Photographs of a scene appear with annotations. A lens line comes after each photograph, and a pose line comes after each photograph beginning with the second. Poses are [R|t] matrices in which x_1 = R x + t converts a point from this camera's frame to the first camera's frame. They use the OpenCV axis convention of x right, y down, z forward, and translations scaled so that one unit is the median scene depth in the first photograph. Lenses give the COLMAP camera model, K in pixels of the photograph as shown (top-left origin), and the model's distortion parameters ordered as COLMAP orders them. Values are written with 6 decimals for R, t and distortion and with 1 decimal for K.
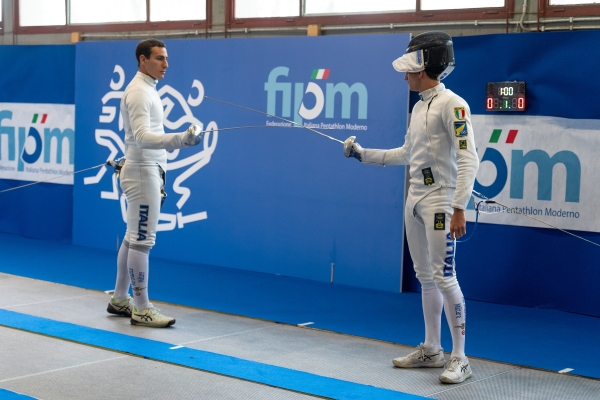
lens RADIAL K [[1354.6, 0, 272.7], [0, 1354.6, 198.6], [0, 0, 1]] dist [0.122145, 0.000000]
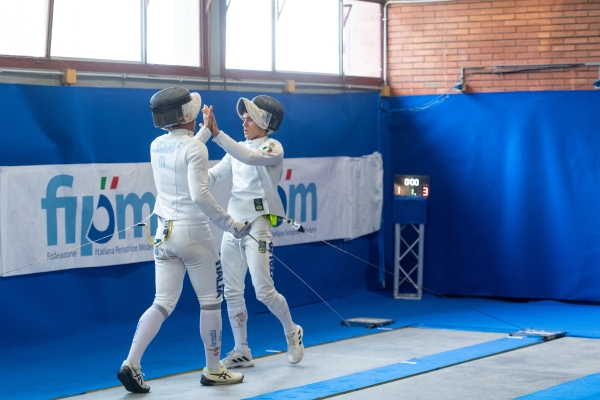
lens RADIAL K [[1714.9, 0, 296.1], [0, 1714.9, 196.0], [0, 0, 1]] dist [-0.258612, 0.000000]
pose [[-0.192812, -0.042975, 0.980294, -0.738328], [0.077240, 0.995276, 0.058823, -0.064620], [-0.978191, 0.087059, -0.188582, 0.701885]]
